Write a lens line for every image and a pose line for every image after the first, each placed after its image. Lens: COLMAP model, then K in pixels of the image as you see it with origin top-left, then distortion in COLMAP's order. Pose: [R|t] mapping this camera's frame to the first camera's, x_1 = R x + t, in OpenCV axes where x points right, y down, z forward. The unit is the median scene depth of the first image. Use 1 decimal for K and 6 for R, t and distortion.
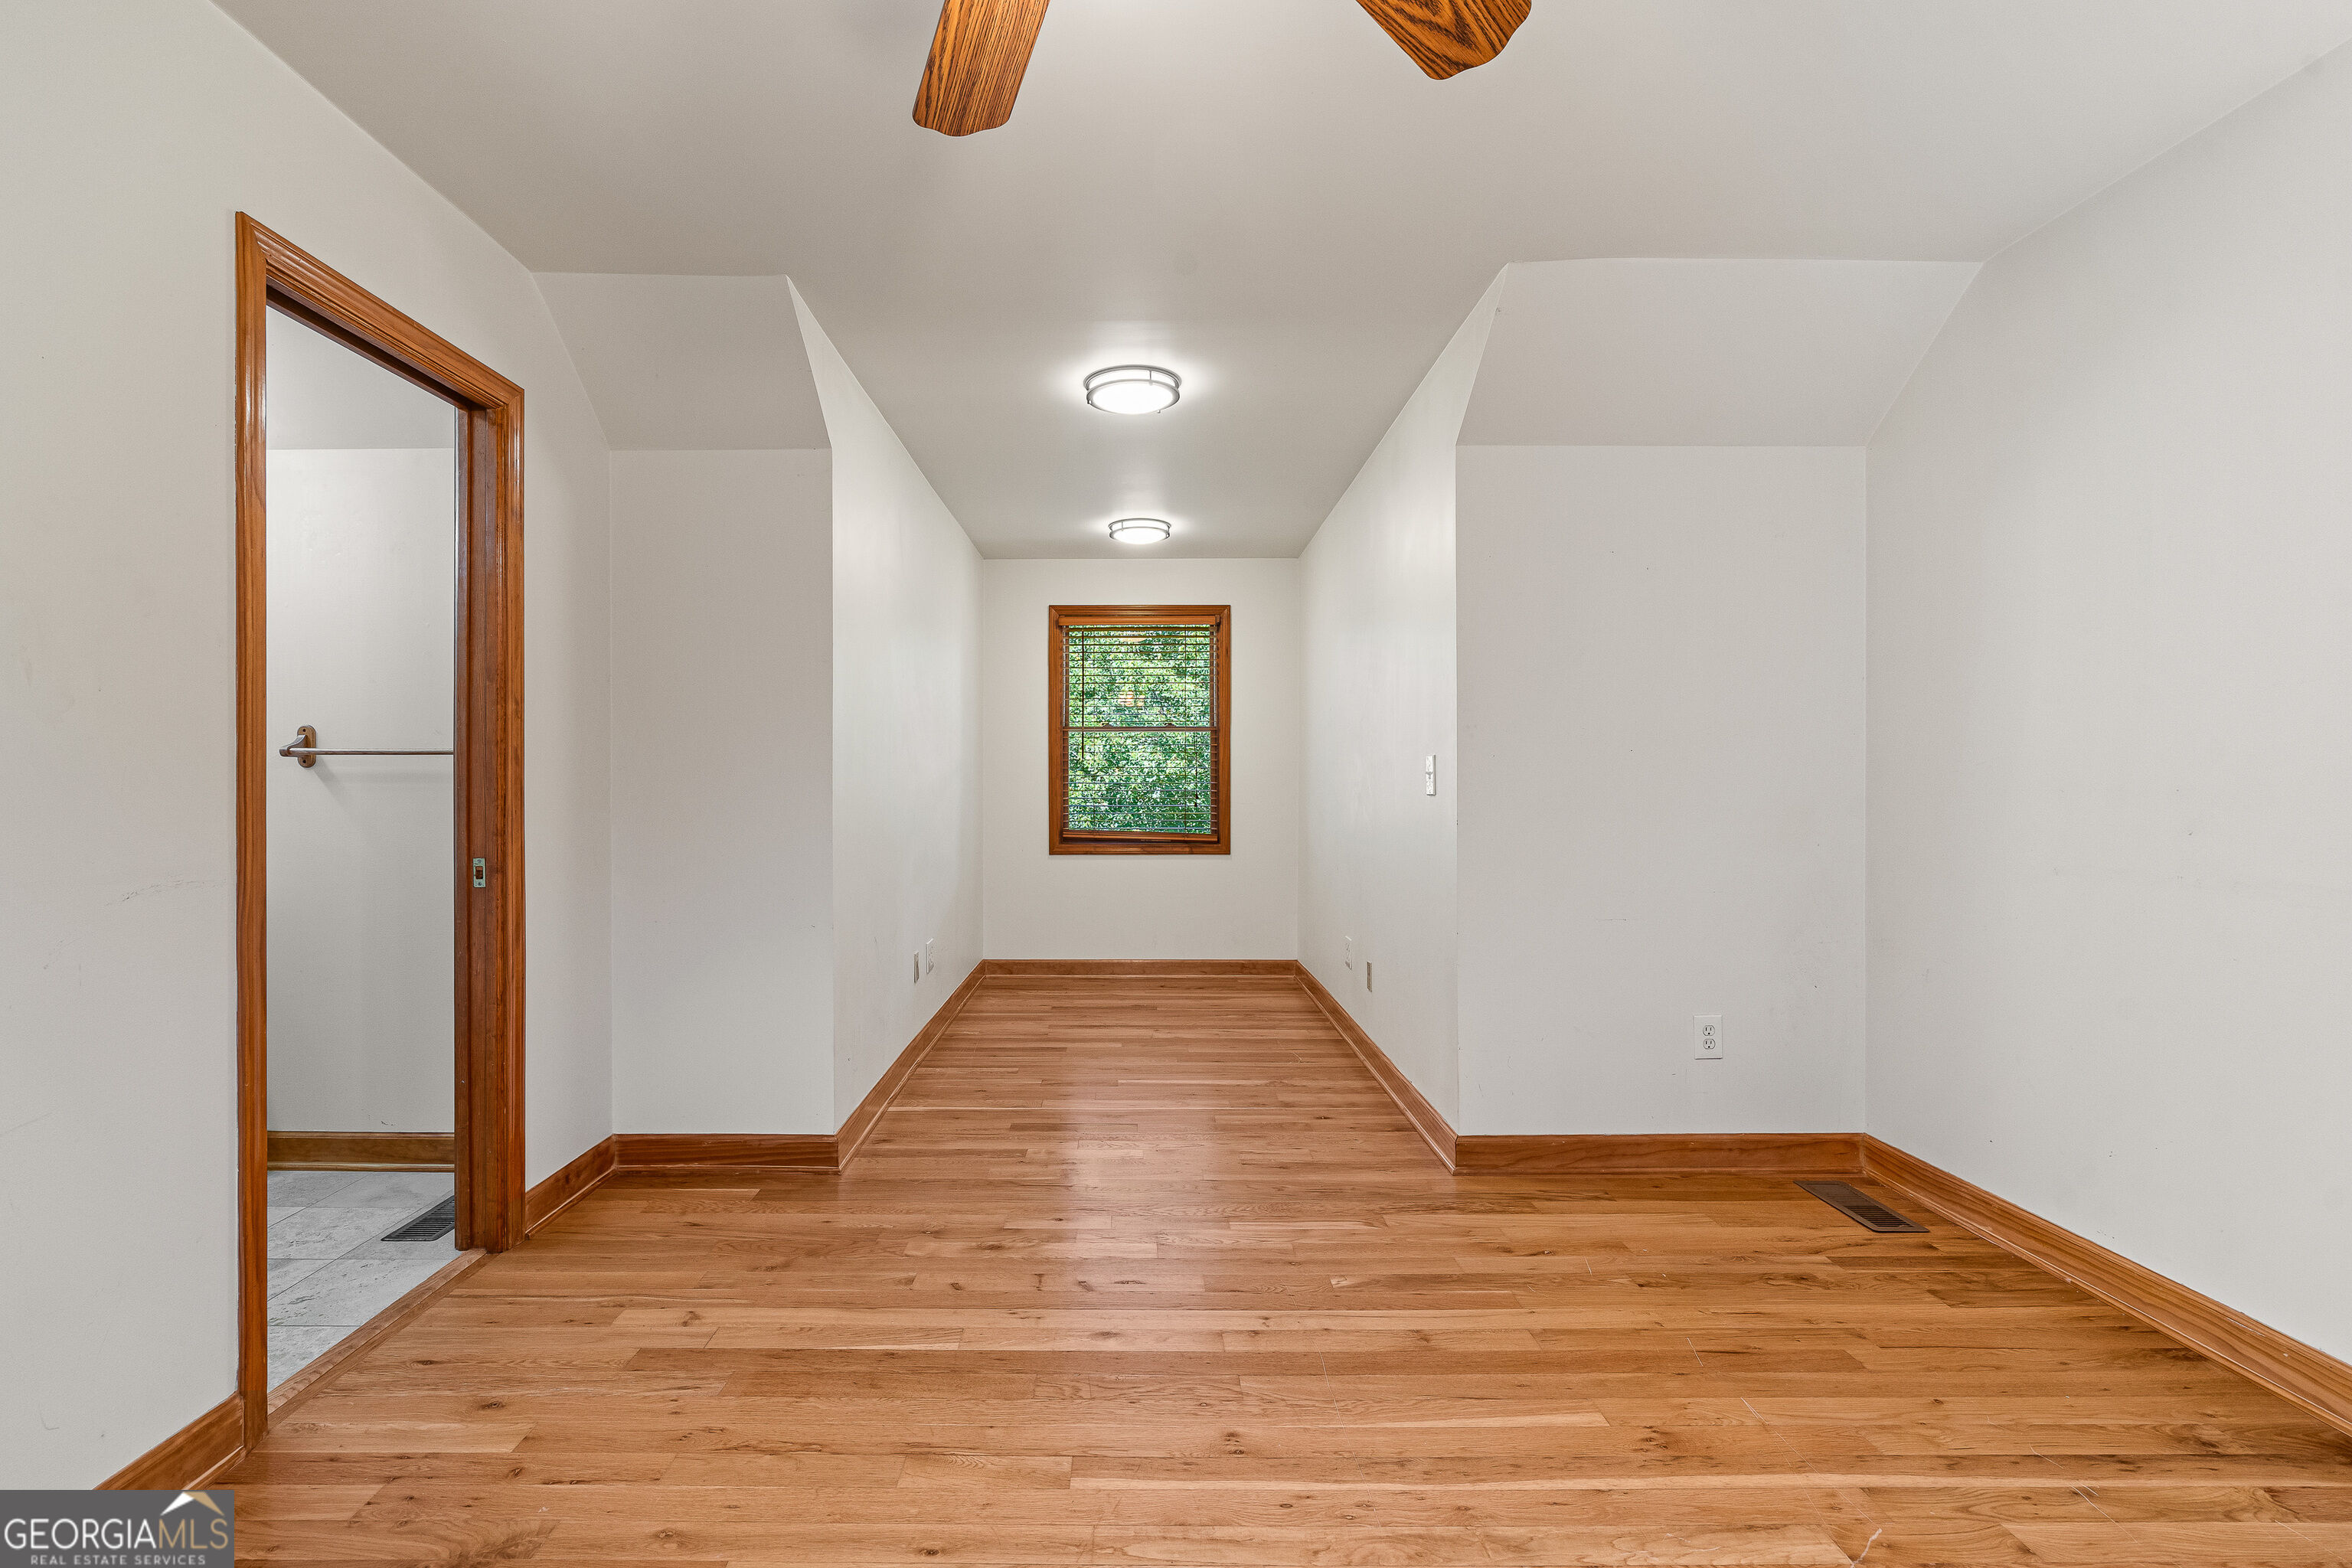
lens RADIAL K [[1060.9, 0, 1093.1], [0, 1060.9, 783.4], [0, 0, 1]] dist [-0.003966, 0.000130]
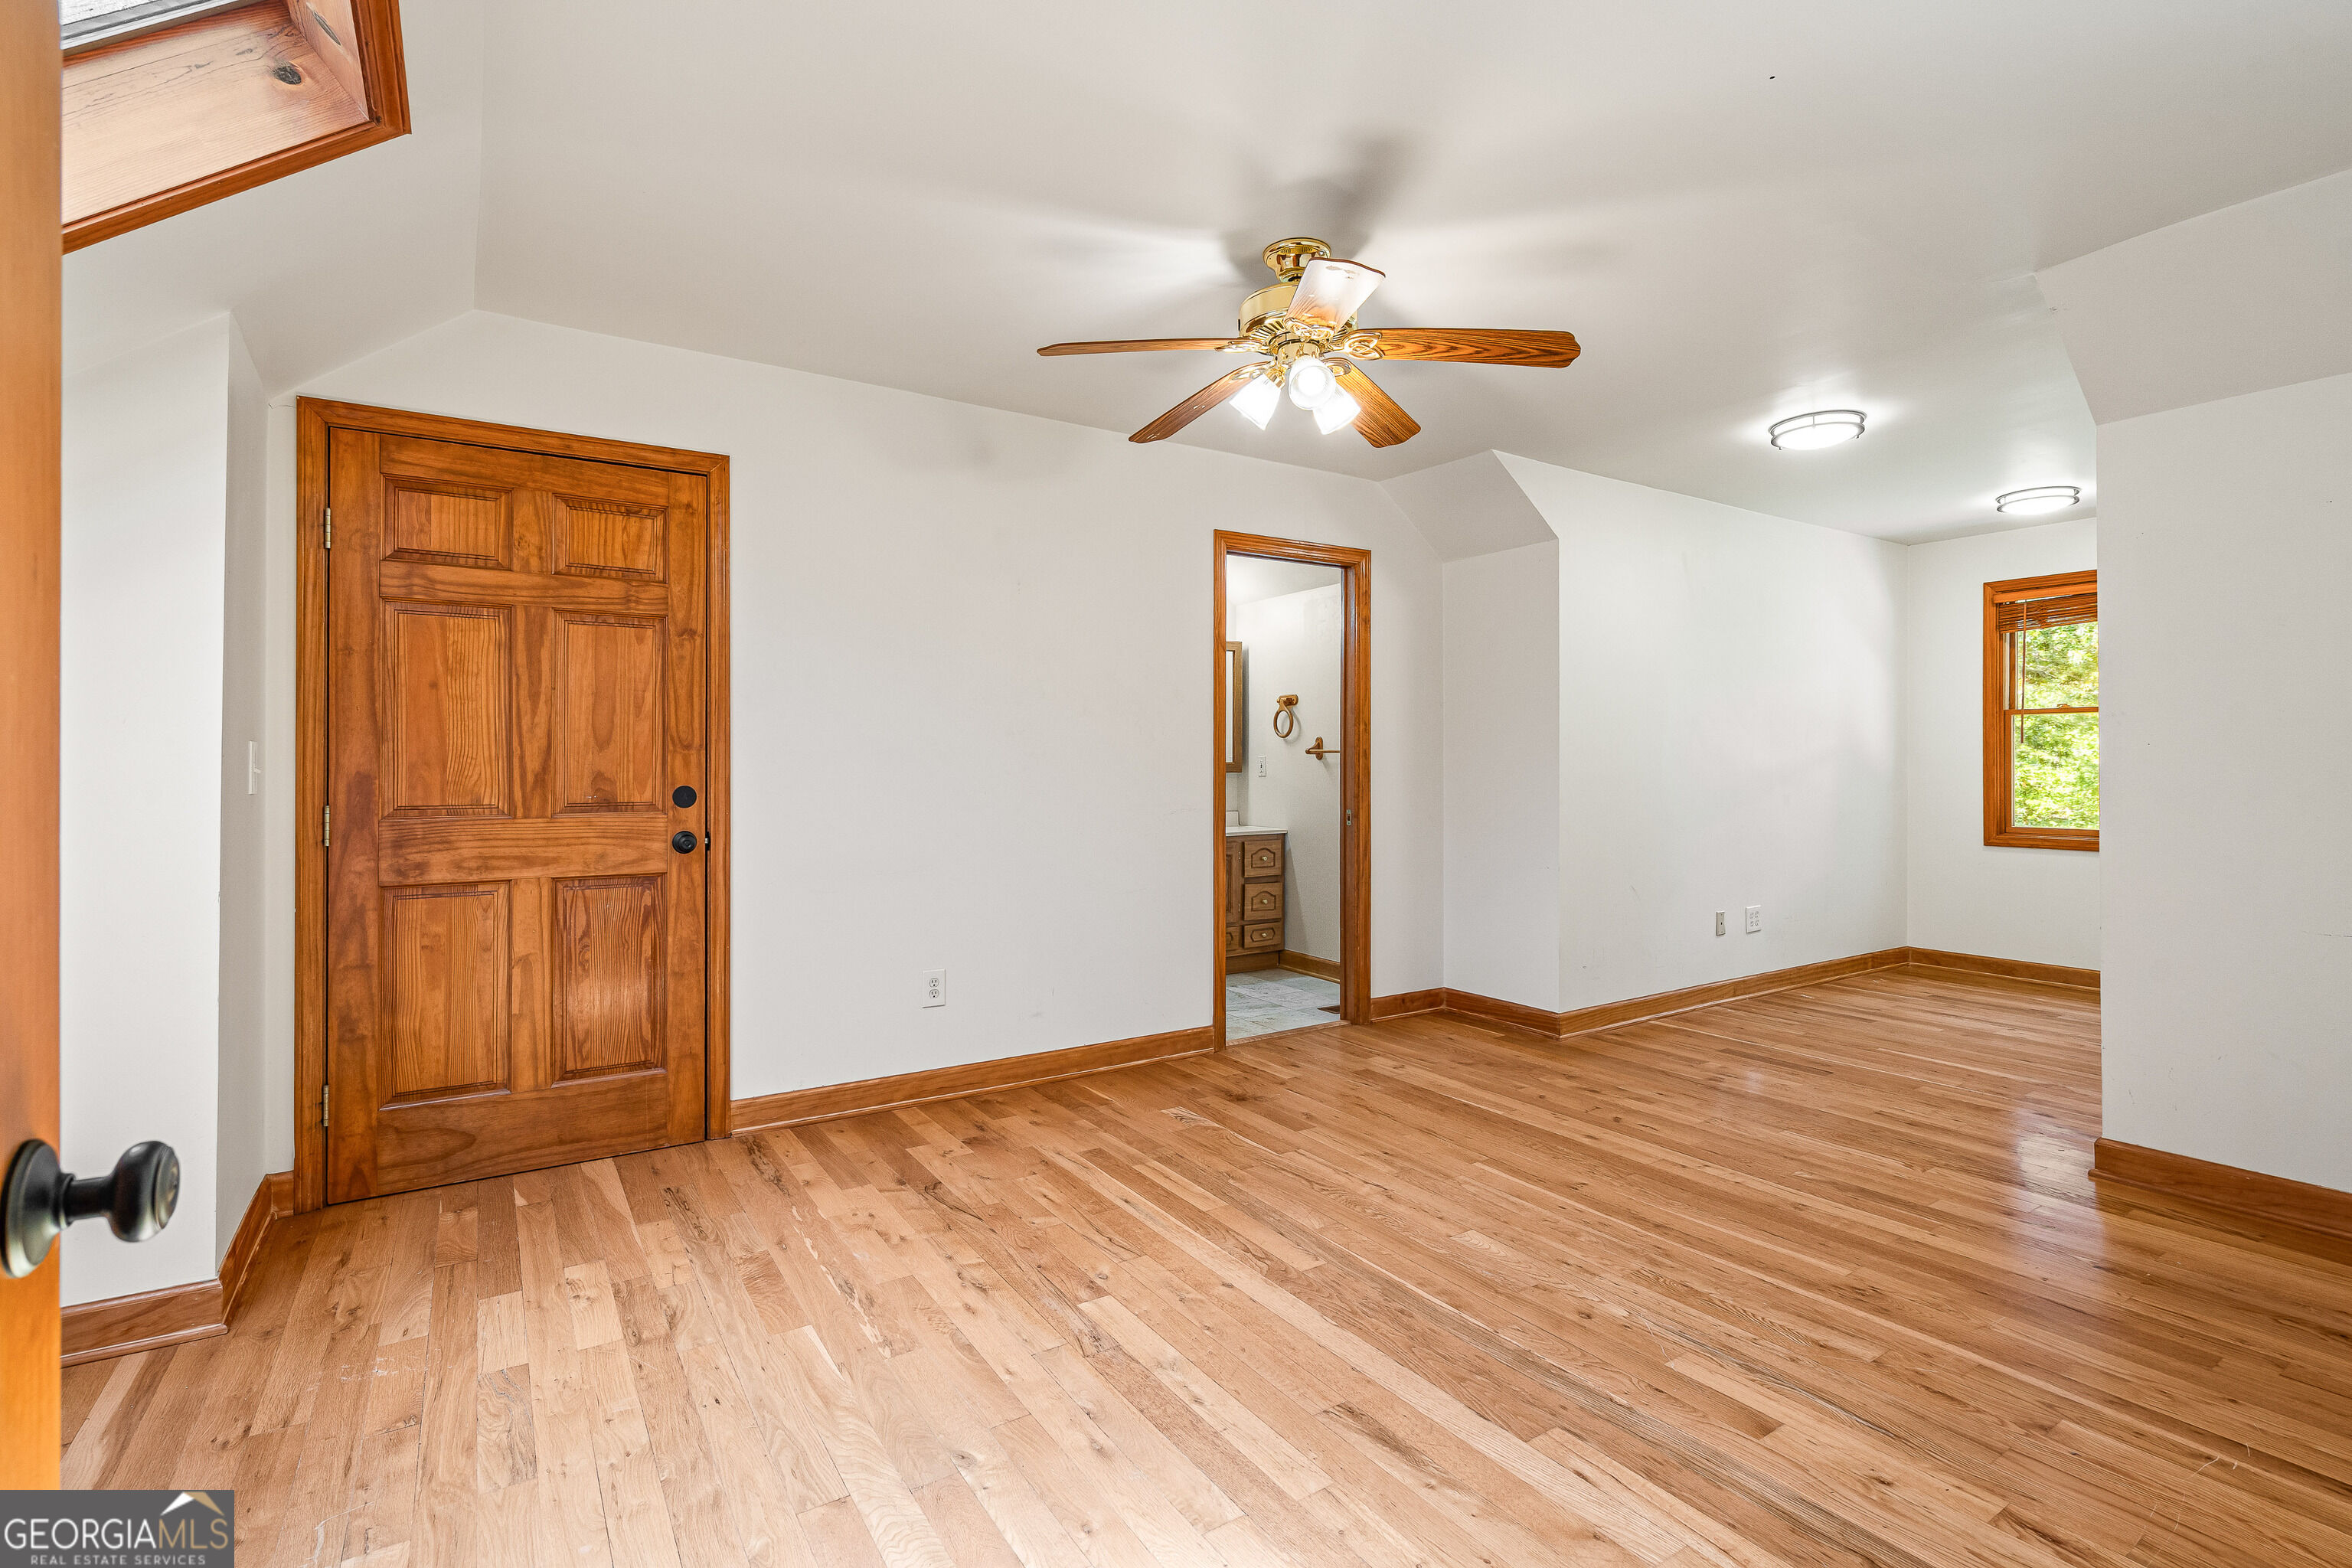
lens RADIAL K [[1060.9, 0, 1181.4], [0, 1060.9, 771.5], [0, 0, 1]] dist [-0.003966, 0.000130]
pose [[0.557781, 0.006045, -0.829966, 0.852491], [-0.001325, 0.999979, 0.006393, -0.008087], [0.829987, -0.002466, 0.557777, -0.293752]]
